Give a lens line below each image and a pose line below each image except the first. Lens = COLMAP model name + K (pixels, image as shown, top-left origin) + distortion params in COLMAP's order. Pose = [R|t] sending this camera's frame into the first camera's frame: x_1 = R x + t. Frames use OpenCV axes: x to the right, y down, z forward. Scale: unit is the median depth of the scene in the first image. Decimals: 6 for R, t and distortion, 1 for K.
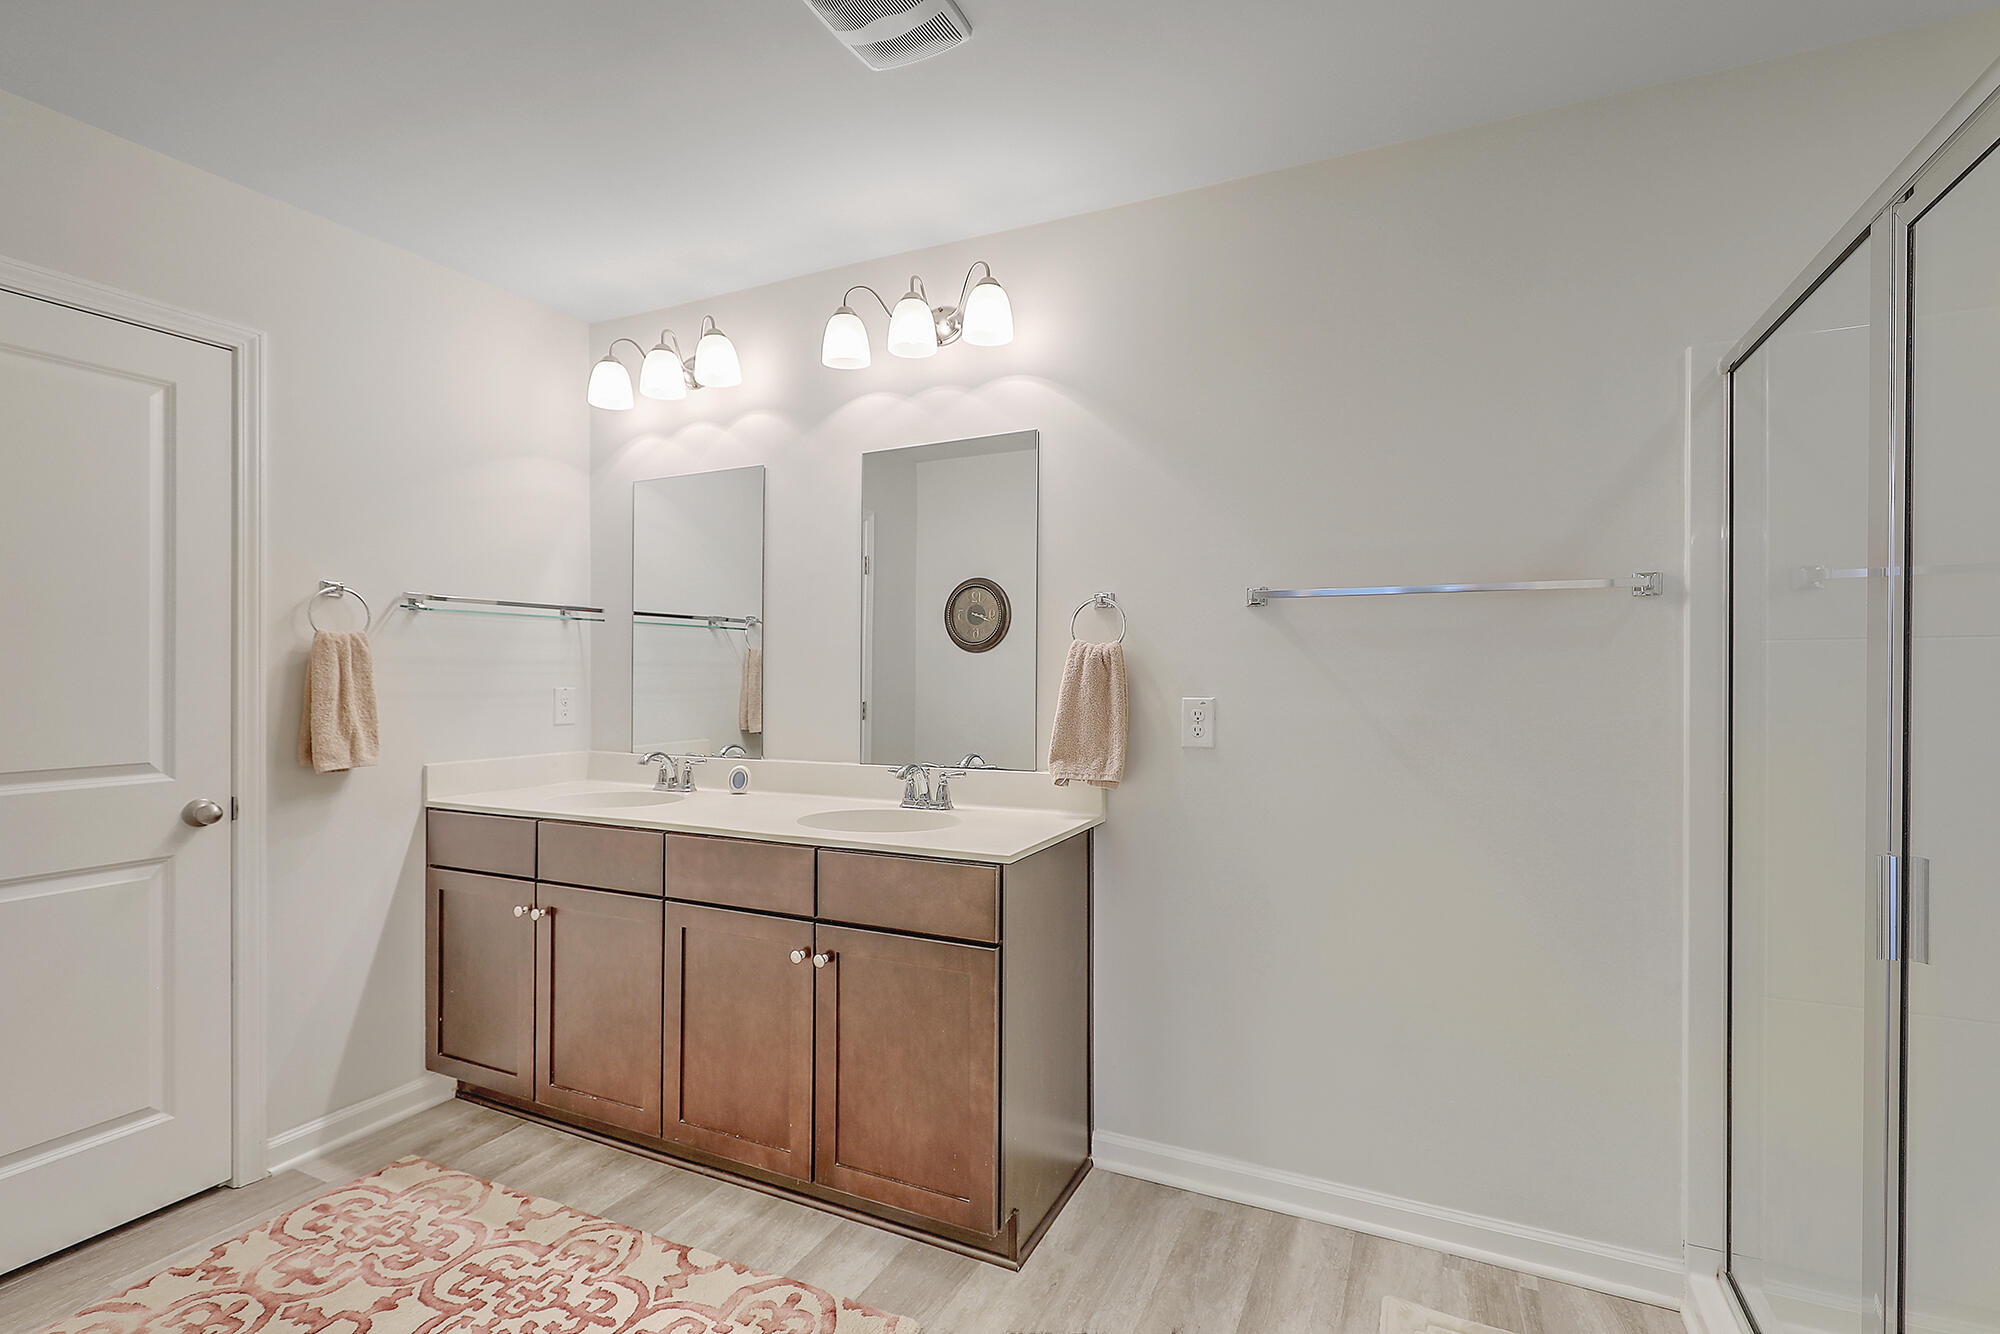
lens RADIAL K [[905.9, 0, 1012.0], [0, 905.9, 671.9], [0, 0, 1]] dist [-0.001013, 0.000549]
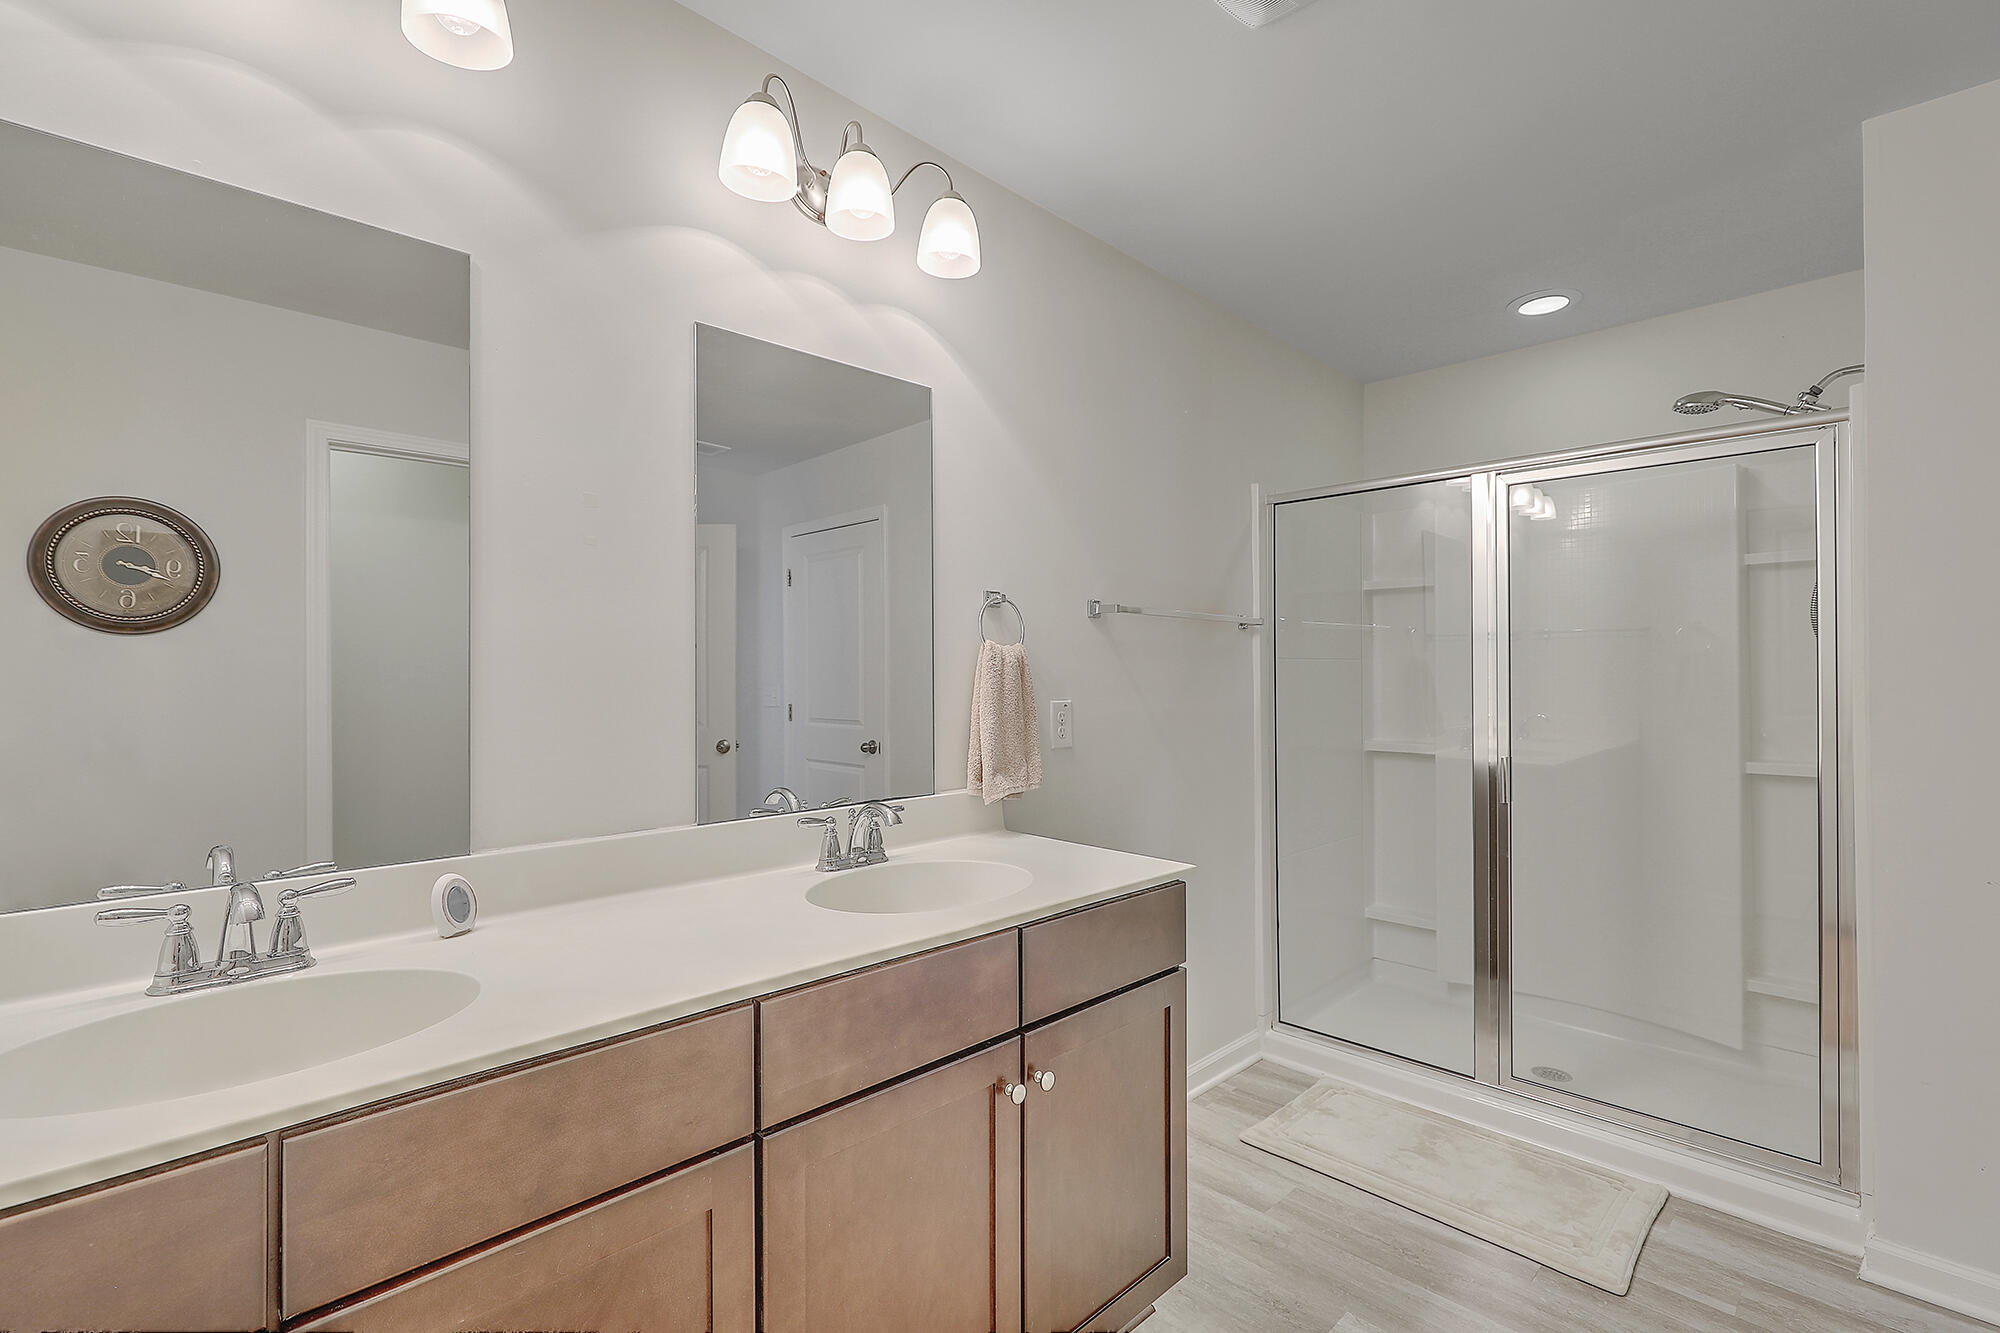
lens RADIAL K [[905.9, 0, 1012.0], [0, 905.9, 671.4], [0, 0, 1]] dist [-0.001013, 0.000549]
pose [[0.343779, 0.001182, 0.939050, -0.794061], [-0.005587, 0.999984, 0.000786, -0.005786], [-0.939034, -0.005517, 0.343780, 0.691598]]
